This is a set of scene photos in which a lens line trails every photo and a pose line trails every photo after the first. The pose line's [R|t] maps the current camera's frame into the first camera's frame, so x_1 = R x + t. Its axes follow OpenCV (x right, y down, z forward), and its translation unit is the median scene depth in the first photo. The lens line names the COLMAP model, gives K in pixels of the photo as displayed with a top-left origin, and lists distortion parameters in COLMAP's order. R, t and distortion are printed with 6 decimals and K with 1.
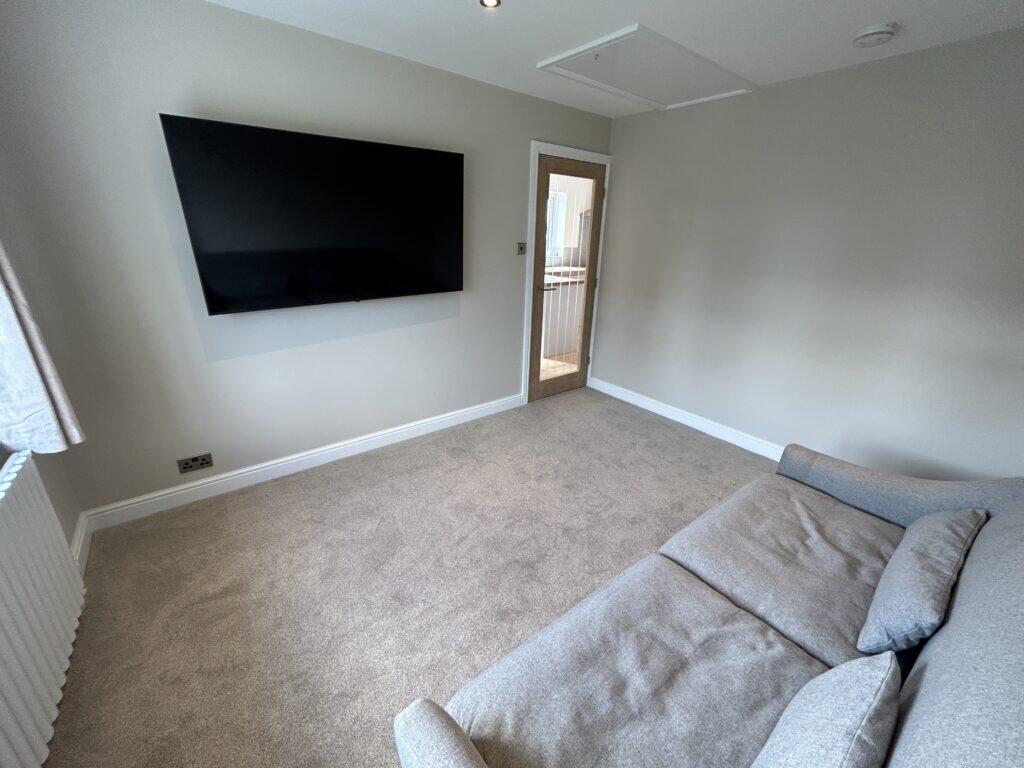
lens RADIAL K [[416.9, 0, 514.1], [0, 416.9, 383.0], [0, 0, 1]] dist [0.000254, -0.000191]
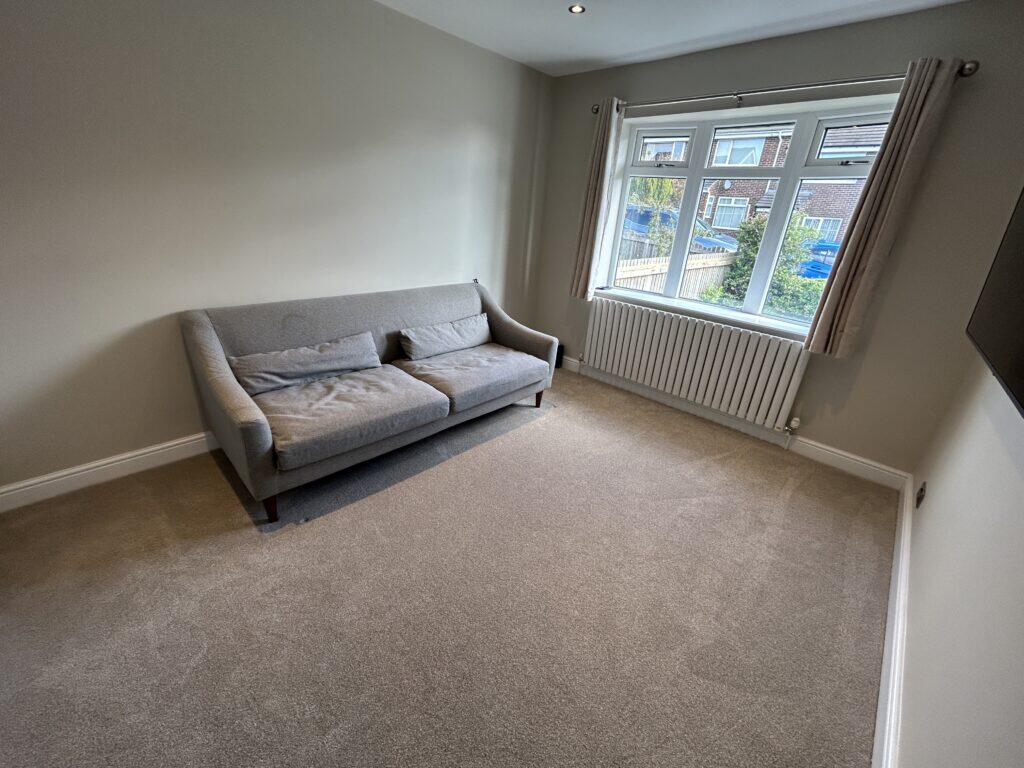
lens RADIAL K [[416.9, 0, 513.7], [0, 416.9, 379.9], [0, 0, 1]] dist [0.000254, -0.000191]
pose [[-0.985500, -0.038966, -0.165142, 0.329732], [-0.142001, 0.722142, 0.677012, -0.628260], [0.092875, 0.690646, -0.717205, 1.832242]]
